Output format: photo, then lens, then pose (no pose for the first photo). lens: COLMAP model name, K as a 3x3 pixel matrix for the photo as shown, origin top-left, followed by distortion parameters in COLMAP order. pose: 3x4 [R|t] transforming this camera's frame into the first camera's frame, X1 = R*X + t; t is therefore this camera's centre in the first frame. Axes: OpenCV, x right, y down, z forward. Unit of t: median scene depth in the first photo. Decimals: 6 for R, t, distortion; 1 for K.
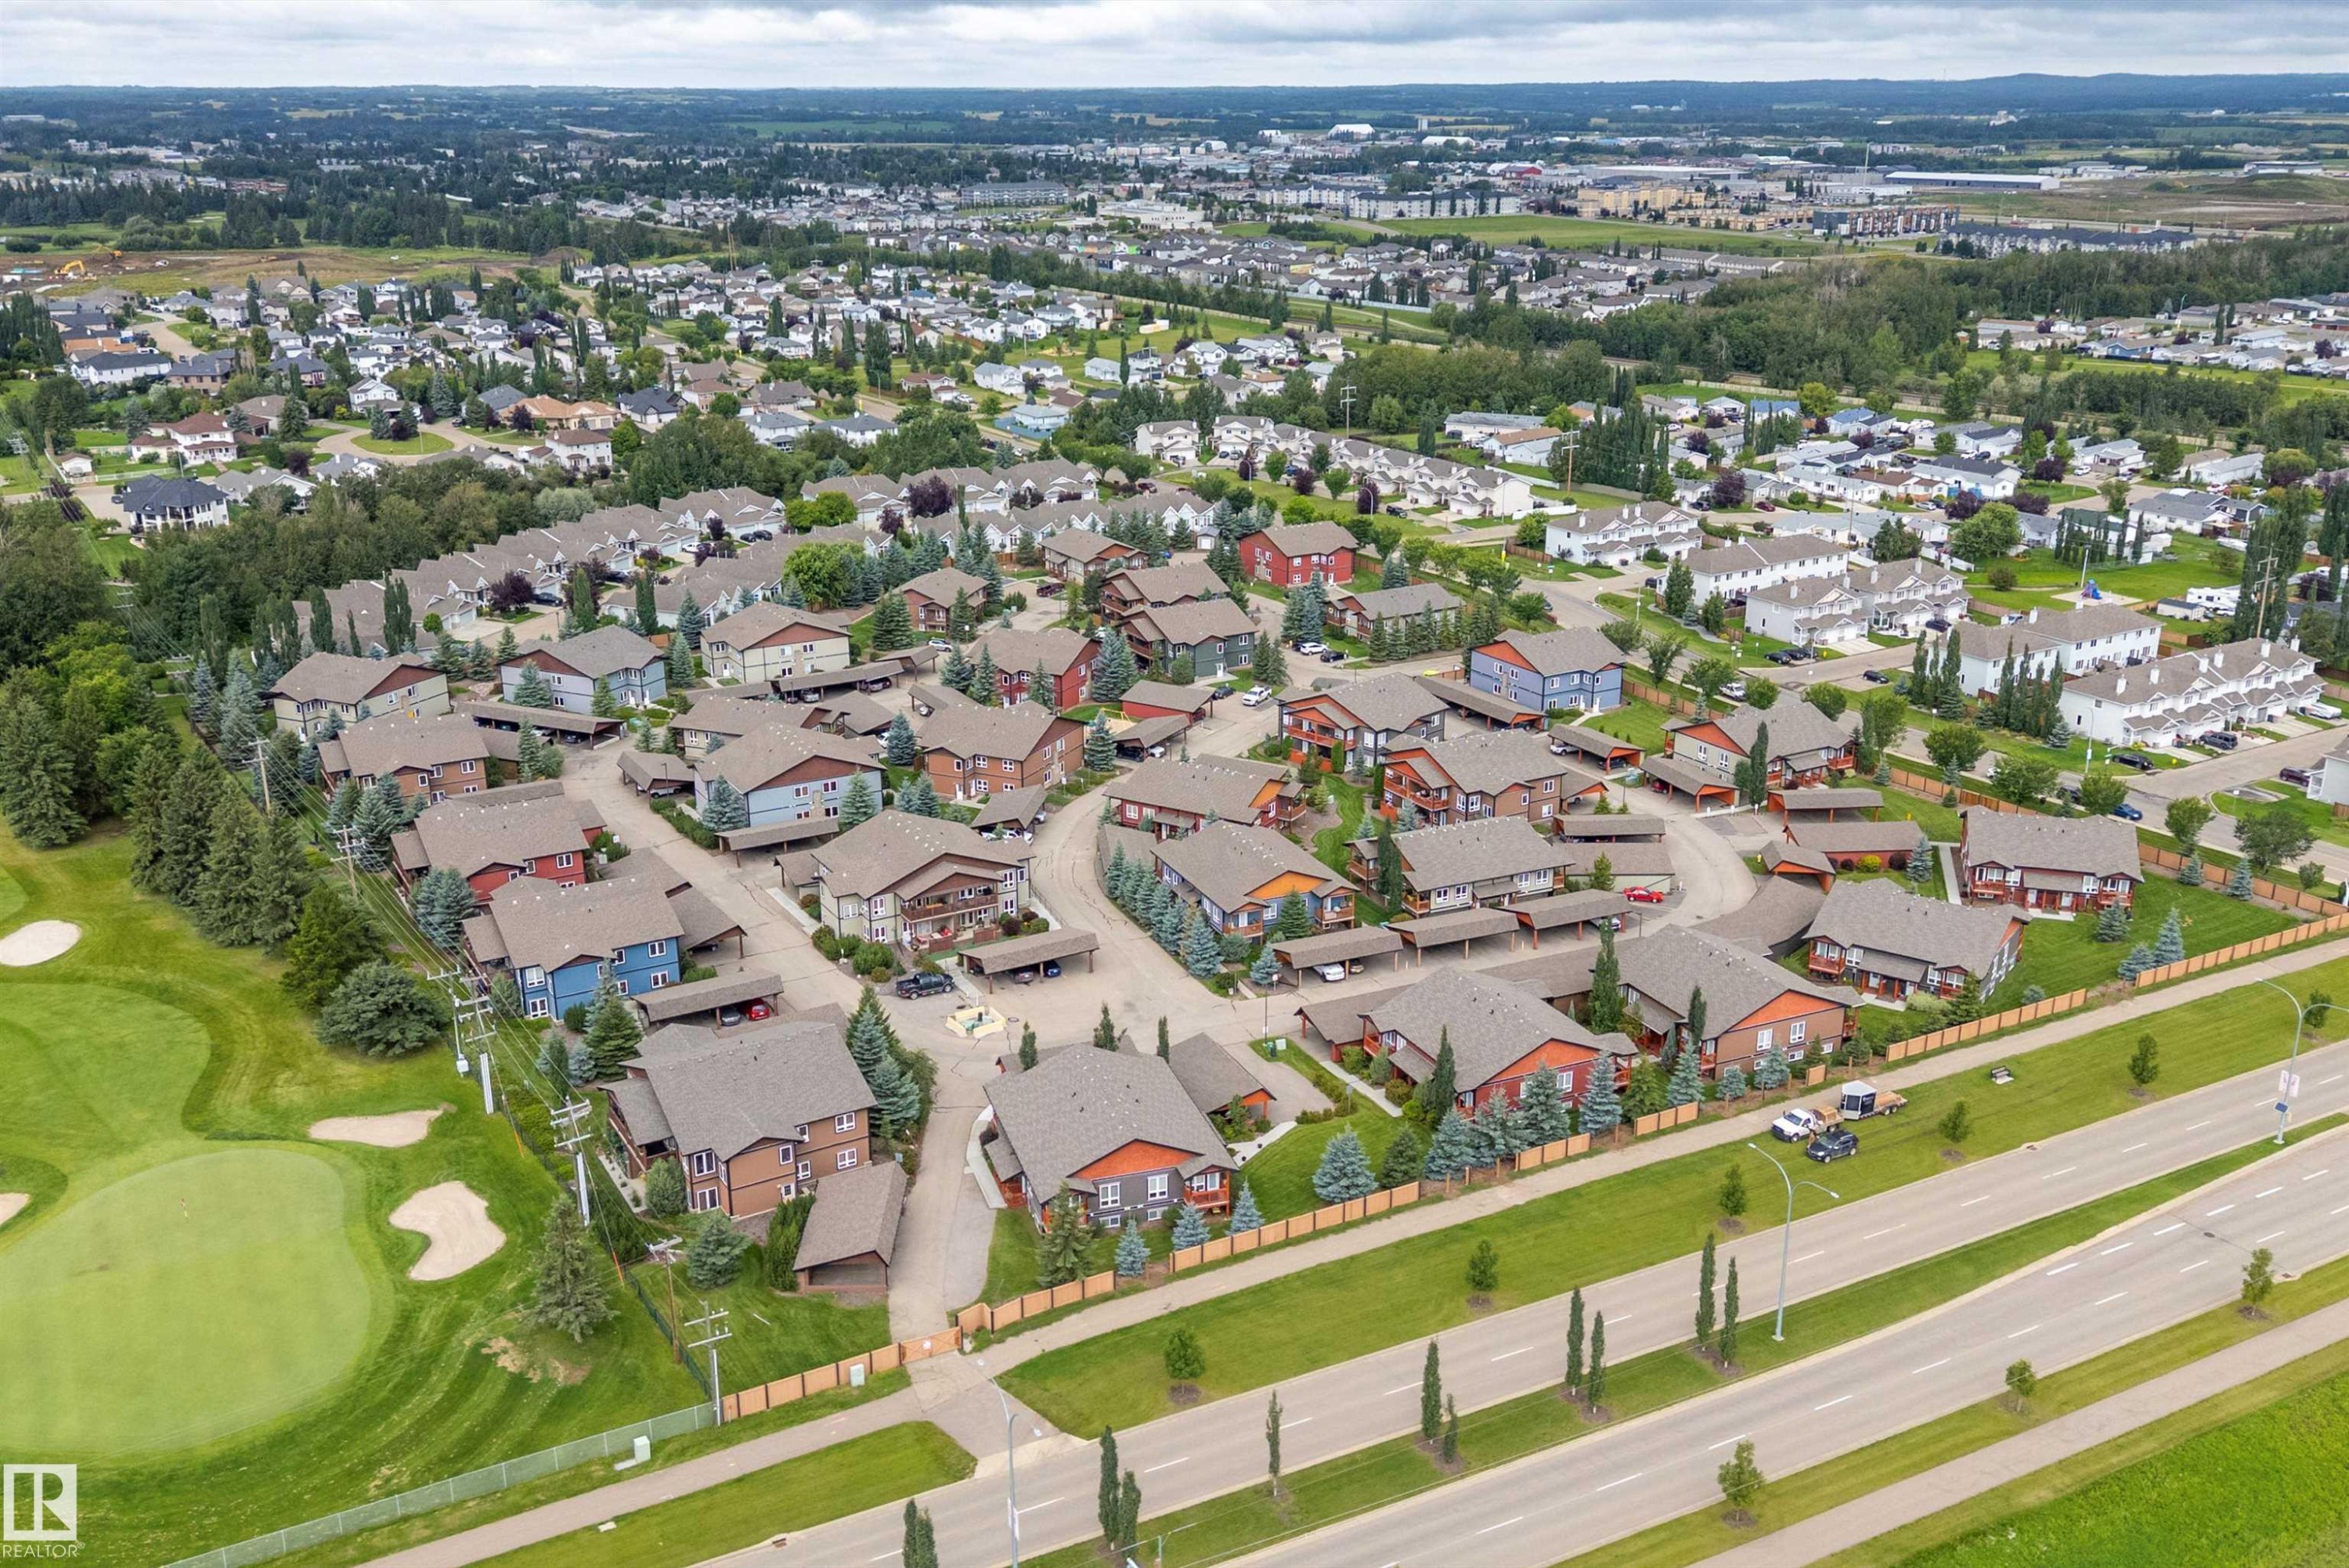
lens RADIAL K [[2034.4, 0, 1176.7], [0, 2034.4, 795.3], [0, 0, 1]] dist [0.080361, -0.081899]
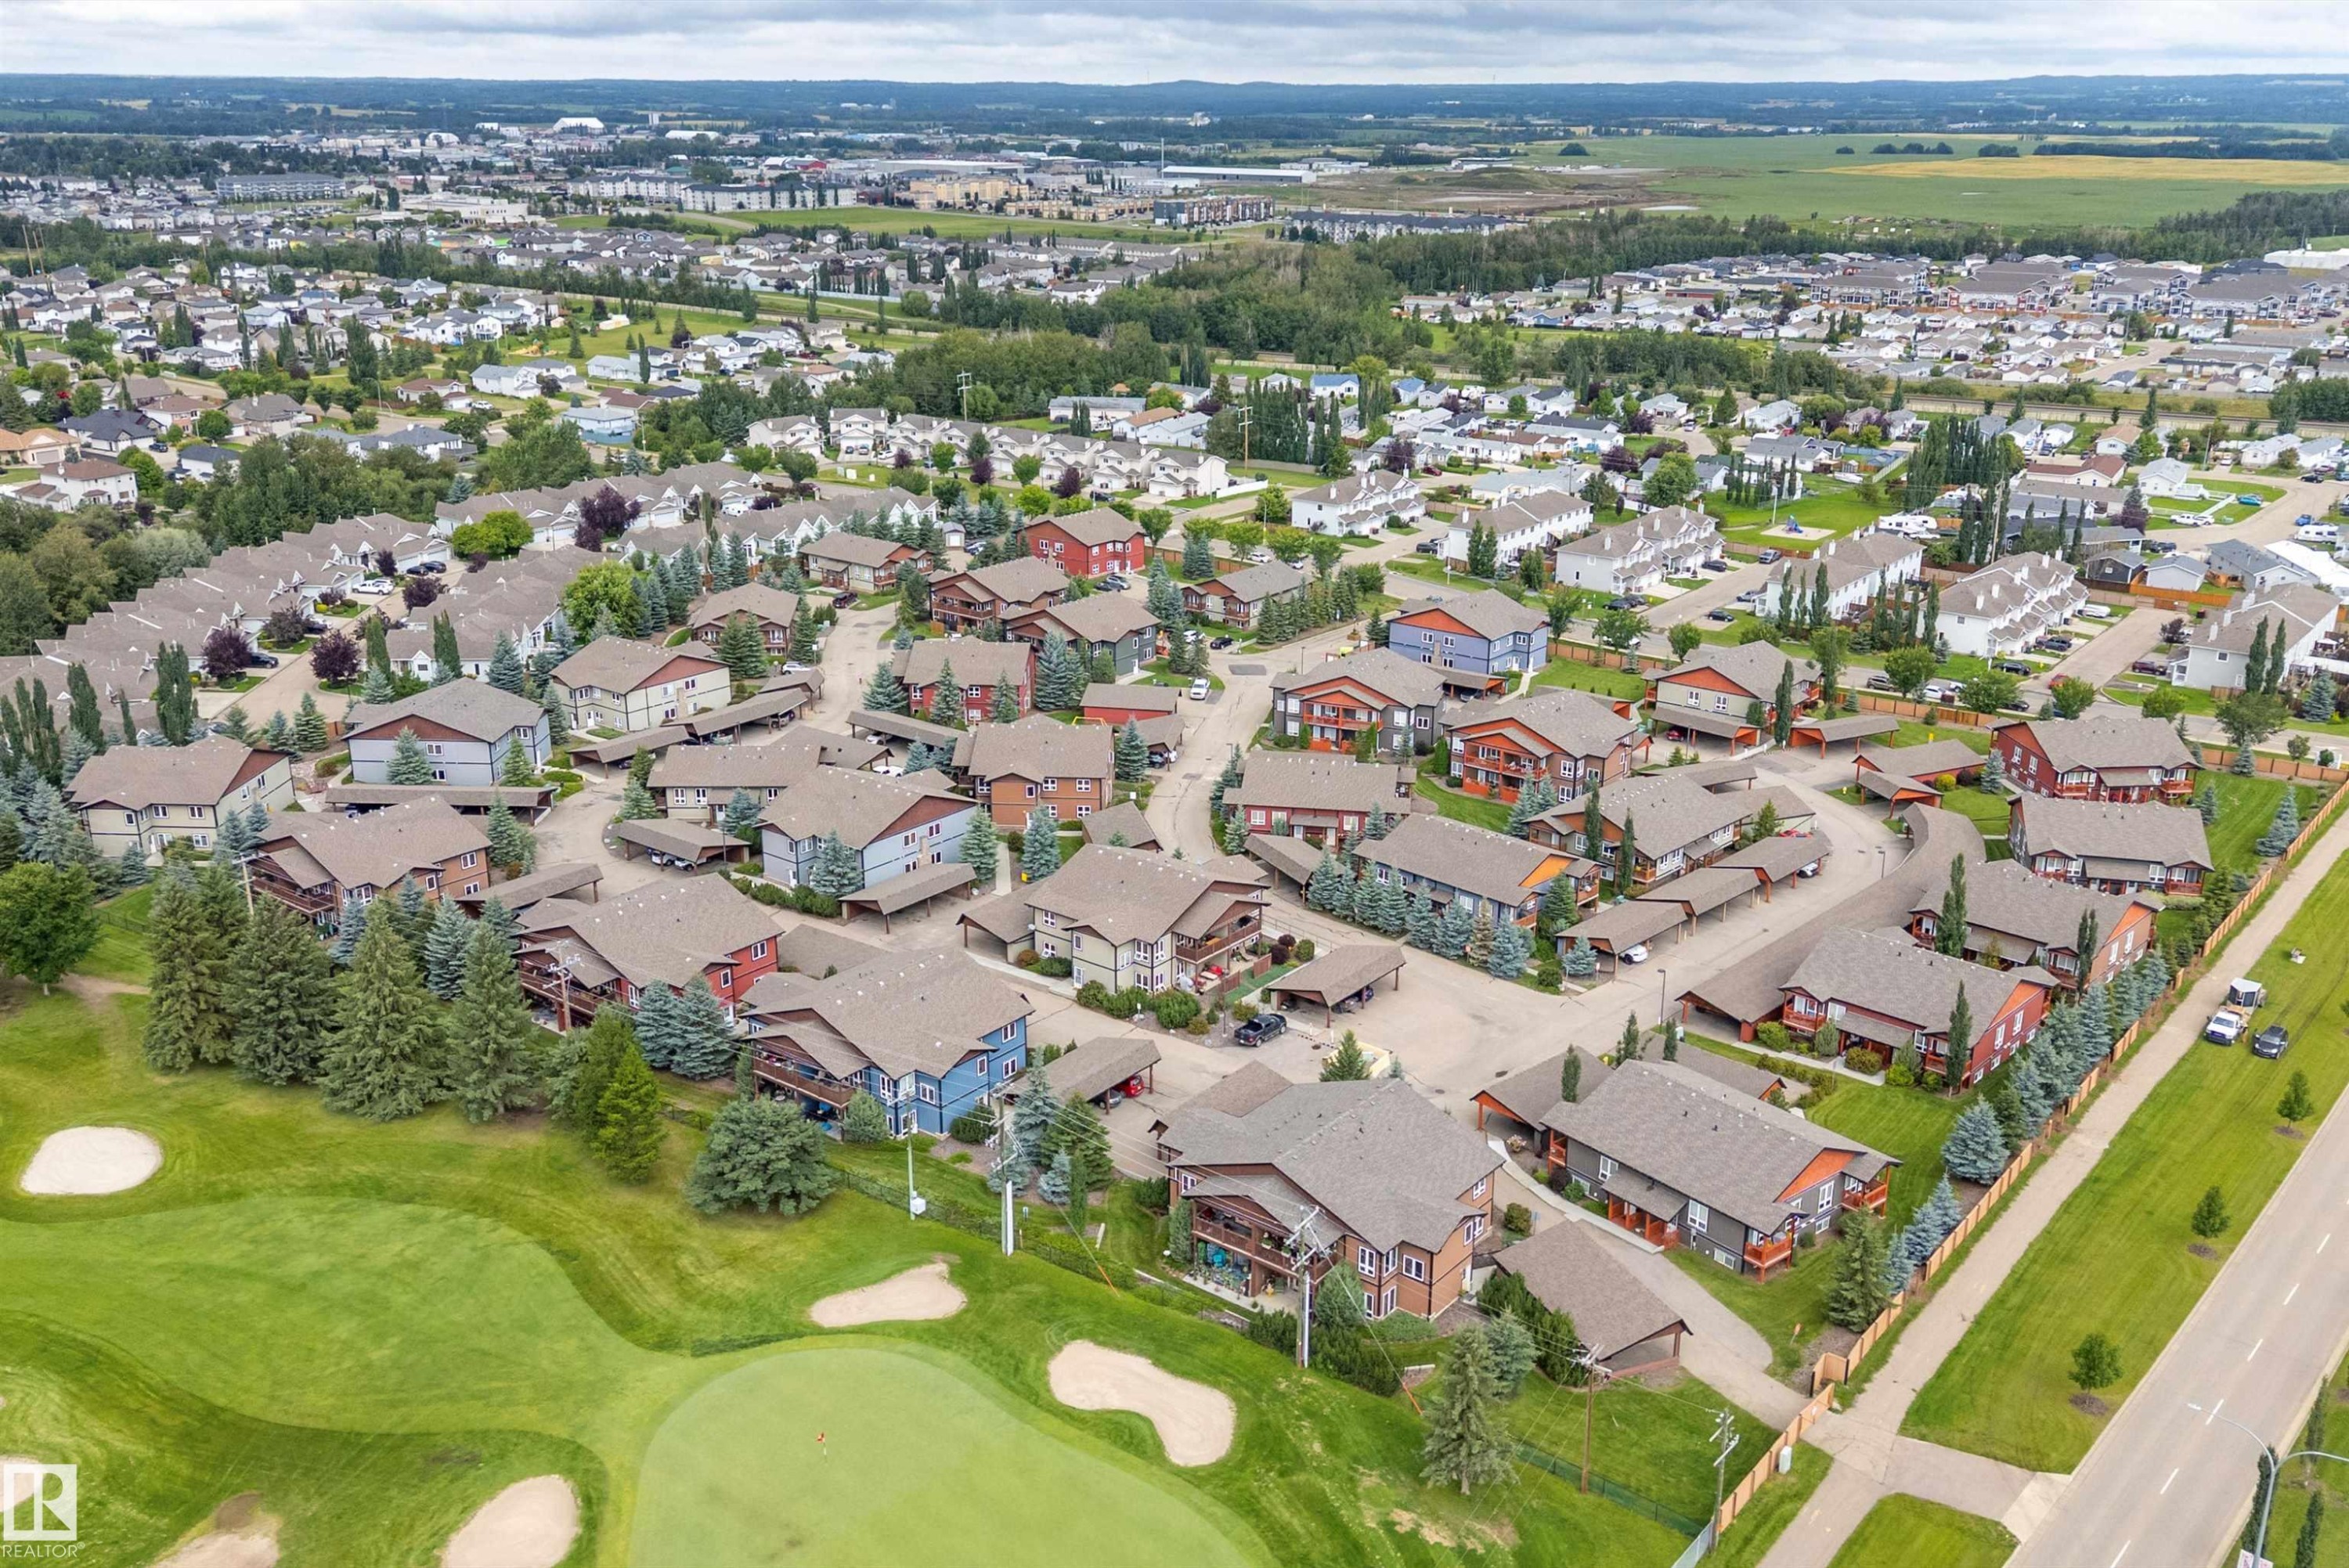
lens RADIAL K [[2034.4, 0, 1181.6], [0, 2034.4, 787.6], [0, 0, 1]] dist [0.080361, -0.081899]
pose [[0.930490, -0.112085, 0.348748, -0.143227], [0.113065, 0.993431, 0.017615, -0.009849], [-0.348431, 0.023040, 0.937051, 0.055829]]
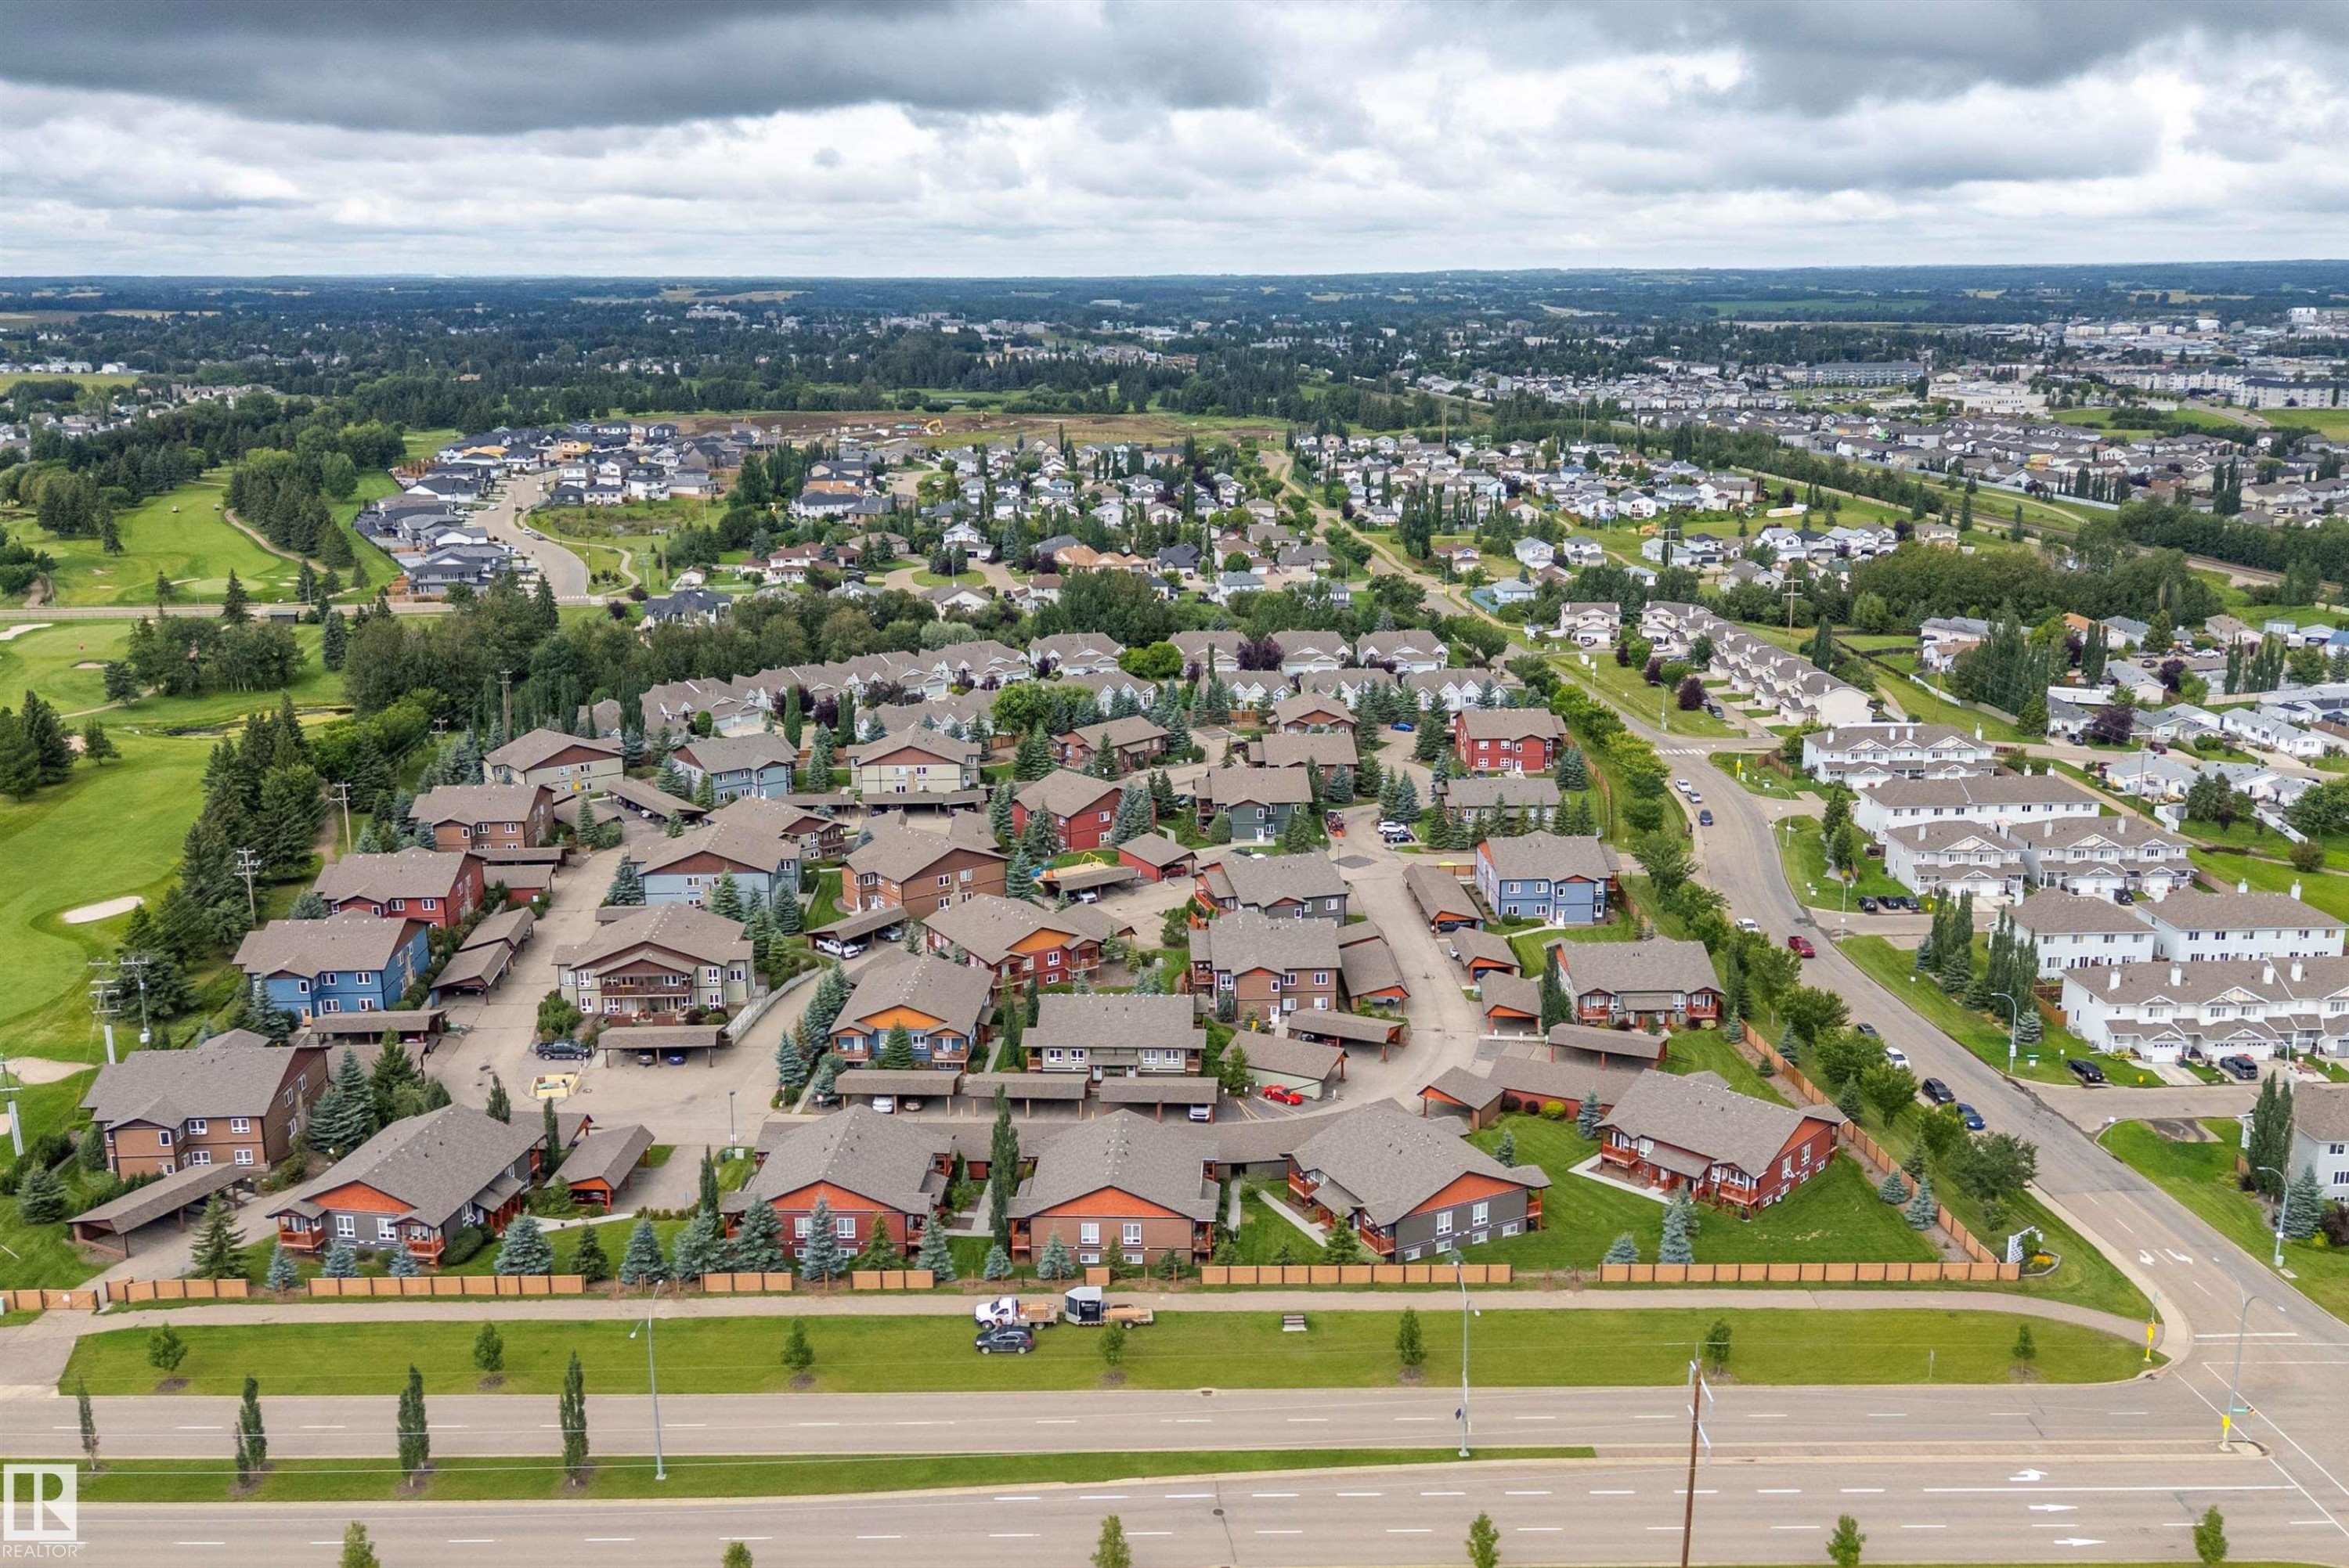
lens RADIAL K [[2034.4, 0, 1167.2], [0, 2034.4, 776.0], [0, 0, 1]] dist [0.080361, -0.081899]
pose [[0.887264, 0.109725, -0.448020, 0.211195], [-0.149093, 0.987378, -0.053445, -0.014505], [0.436501, 0.114216, 0.892424, 0.034606]]
